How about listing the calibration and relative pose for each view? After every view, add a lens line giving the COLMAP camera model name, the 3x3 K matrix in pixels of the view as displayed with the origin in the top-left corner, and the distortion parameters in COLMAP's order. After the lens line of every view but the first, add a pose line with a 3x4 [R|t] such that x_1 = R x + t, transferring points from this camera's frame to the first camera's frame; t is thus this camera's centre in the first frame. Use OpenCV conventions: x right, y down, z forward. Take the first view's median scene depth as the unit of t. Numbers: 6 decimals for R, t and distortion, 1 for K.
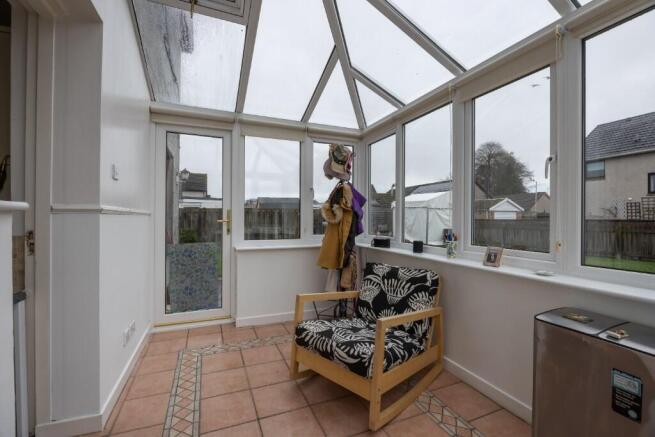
lens RADIAL K [[287.2, 0, 328.4], [0, 287.2, 218.0], [0, 0, 1]] dist [-0.013967, -0.001074]
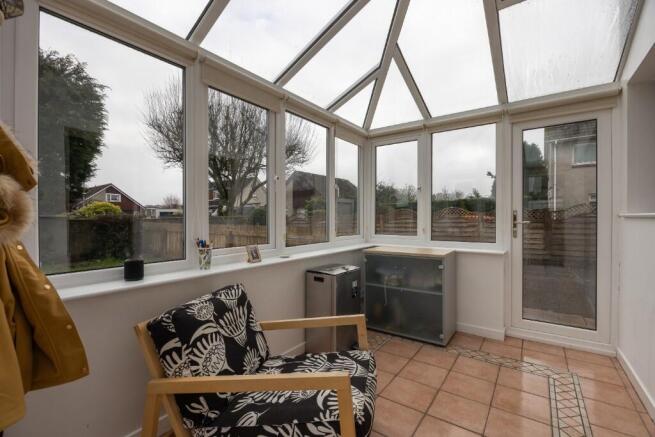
lens RADIAL K [[287.2, 0, 328.6], [0, 287.2, 218.0], [0, 0, 1]] dist [-0.013967, -0.001074]
pose [[-0.519830, -0.009170, 0.854221, -0.454168], [-0.004372, 0.999958, 0.008074, -0.012457], [-0.854259, 0.000462, -0.519848, 1.131429]]
